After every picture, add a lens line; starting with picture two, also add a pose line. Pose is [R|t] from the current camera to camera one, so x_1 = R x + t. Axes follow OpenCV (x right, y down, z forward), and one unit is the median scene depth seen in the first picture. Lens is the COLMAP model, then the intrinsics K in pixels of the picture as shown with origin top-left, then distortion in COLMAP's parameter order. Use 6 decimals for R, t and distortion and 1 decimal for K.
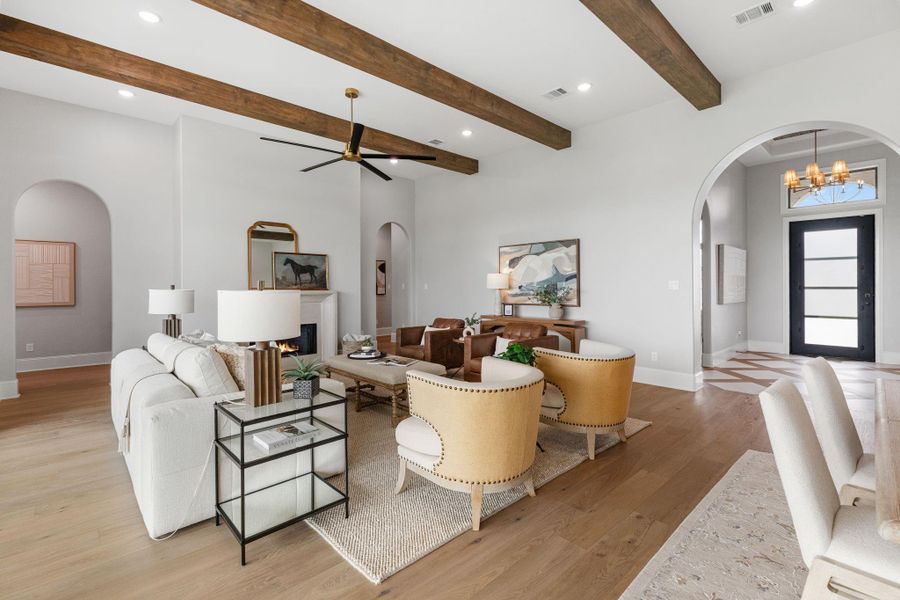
lens RADIAL K [[407.0, 0, 449.0], [0, 407.0, 287.2], [0, 0, 1]] dist [0.002921, -0.001126]
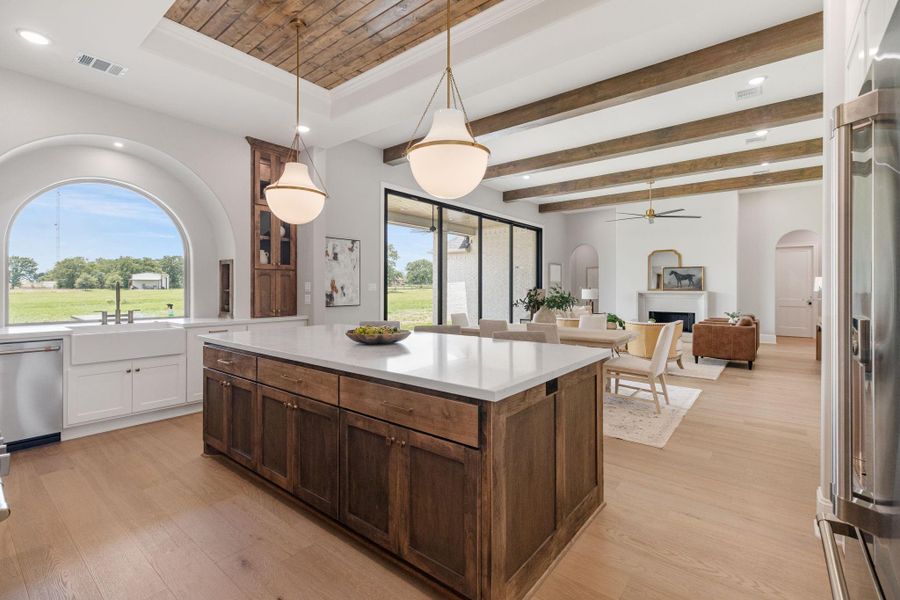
lens RADIAL K [[407.0, 0, 453.2], [0, 407.0, 291.0], [0, 0, 1]] dist [0.002921, -0.001126]
pose [[0.132568, 0.005803, -0.991157, 1.108787], [-0.001945, 0.999982, 0.005595, 0.002107], [0.991172, 0.001186, 0.132577, -0.093574]]
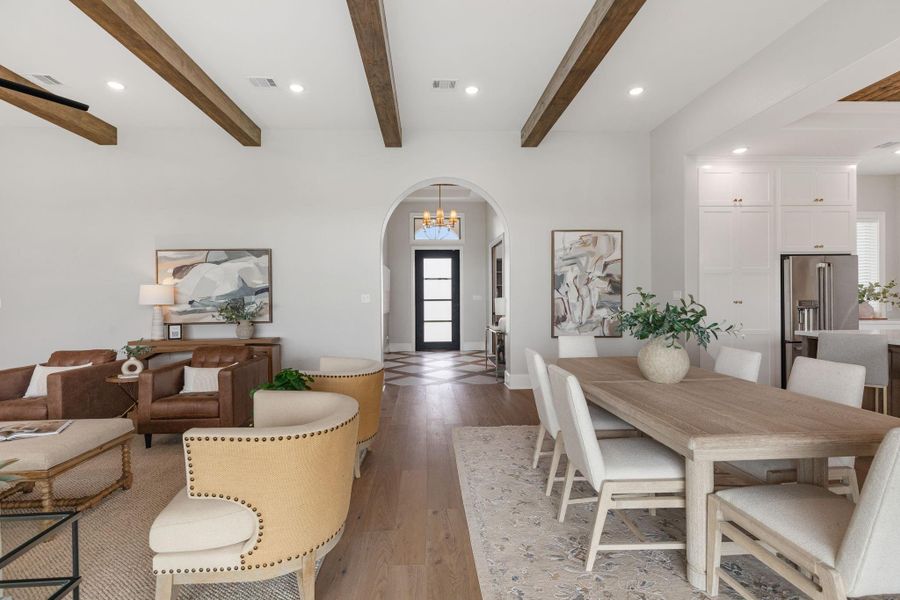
lens RADIAL K [[407.0, 0, 446.5], [0, 407.0, 300.1], [0, 0, 1]] dist [0.002921, -0.001126]
pose [[0.650086, -0.008320, 0.759815, -0.120201], [0.010932, 0.999939, 0.001596, -0.000287], [-0.759782, 0.007269, 0.650138, 0.098056]]
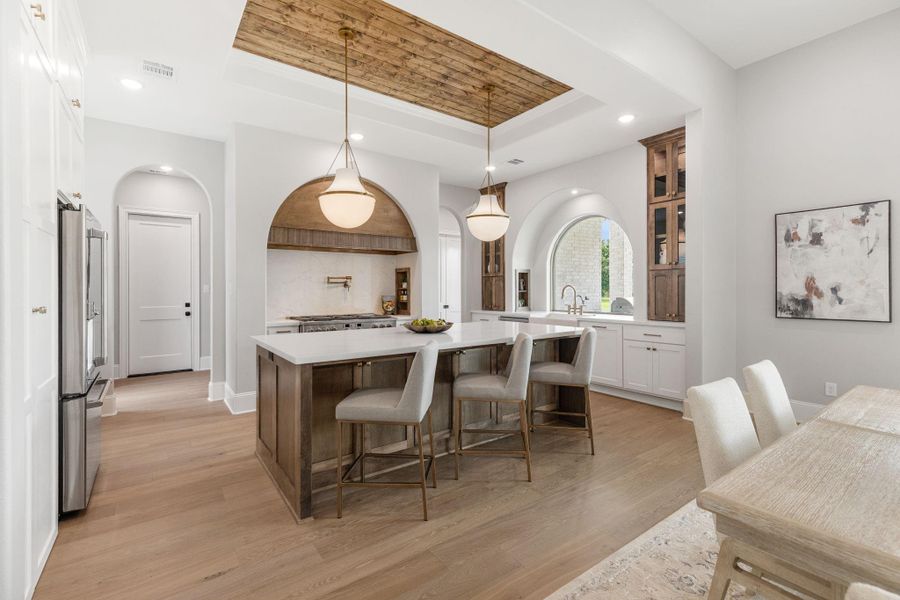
lens RADIAL K [[407.0, 0, 450.1], [0, 407.0, 291.8], [0, 0, 1]] dist [0.002921, -0.001126]
pose [[-0.992078, 0.002756, 0.125596, 0.572578], [0.004172, 0.999931, 0.011014, -0.004616], [-0.125557, 0.011451, -0.992020, 0.430197]]
